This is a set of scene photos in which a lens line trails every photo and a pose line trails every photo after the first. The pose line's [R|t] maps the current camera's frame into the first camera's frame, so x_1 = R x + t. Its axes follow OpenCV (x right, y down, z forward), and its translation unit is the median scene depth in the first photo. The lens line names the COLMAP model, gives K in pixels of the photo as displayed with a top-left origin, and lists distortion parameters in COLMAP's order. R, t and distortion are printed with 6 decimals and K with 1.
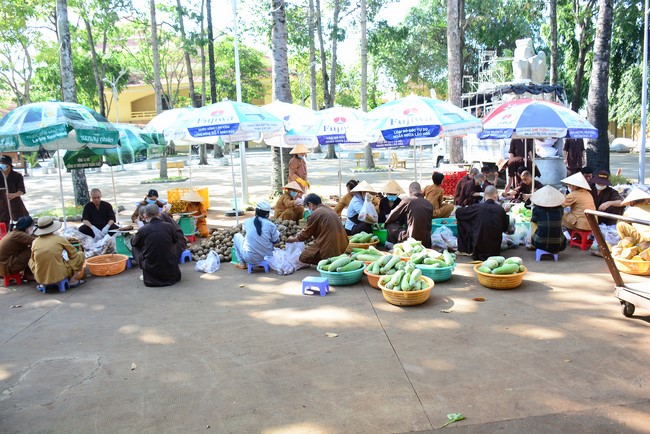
lens RADIAL K [[516.4, 0, 325.0], [0, 516.4, 217.0], [0, 0, 1]] dist [-0.169005, 0.113128]
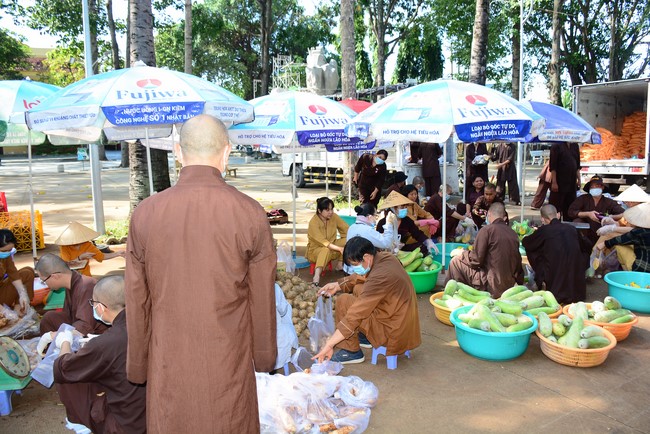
lens RADIAL K [[516.4, 0, 325.0], [0, 516.4, 217.0], [0, 0, 1]] dist [-0.169005, 0.113128]
pose [[0.892890, -0.038376, 0.448636, -0.183196], [0.044899, 0.998984, -0.003906, -0.030955], [-0.448030, 0.023631, 0.893706, 0.273806]]
